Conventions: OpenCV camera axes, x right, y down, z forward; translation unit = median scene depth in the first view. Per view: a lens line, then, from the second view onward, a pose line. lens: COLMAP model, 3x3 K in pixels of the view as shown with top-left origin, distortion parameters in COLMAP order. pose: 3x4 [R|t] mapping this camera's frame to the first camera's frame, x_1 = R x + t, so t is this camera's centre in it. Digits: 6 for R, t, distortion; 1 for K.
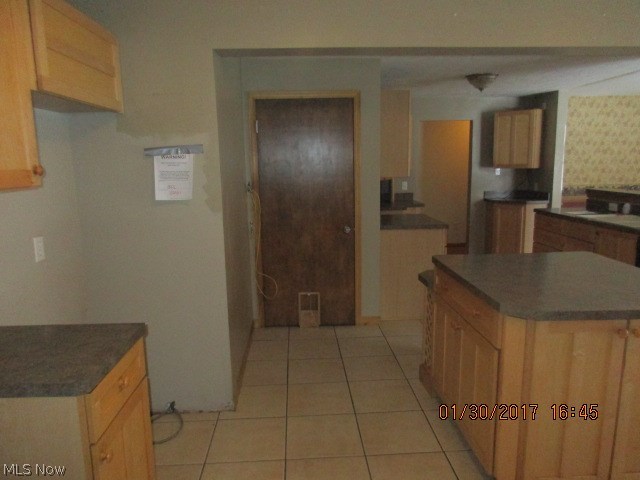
lens RADIAL K [[473.6, 0, 318.8], [0, 473.6, 239.7], [0, 0, 1]] dist [-0.009515, 0.000498]
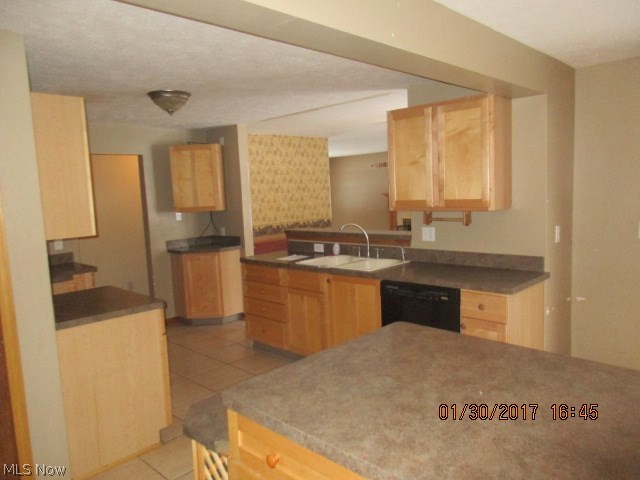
lens RADIAL K [[473.6, 0, 320.4], [0, 473.6, 243.9], [0, 0, 1]] dist [-0.009515, 0.000498]
pose [[0.731385, -0.094684, 0.675360, -0.009223], [0.144939, 0.989272, -0.018269, -0.045546], [-0.666385, 0.111247, 0.737262, 0.227806]]
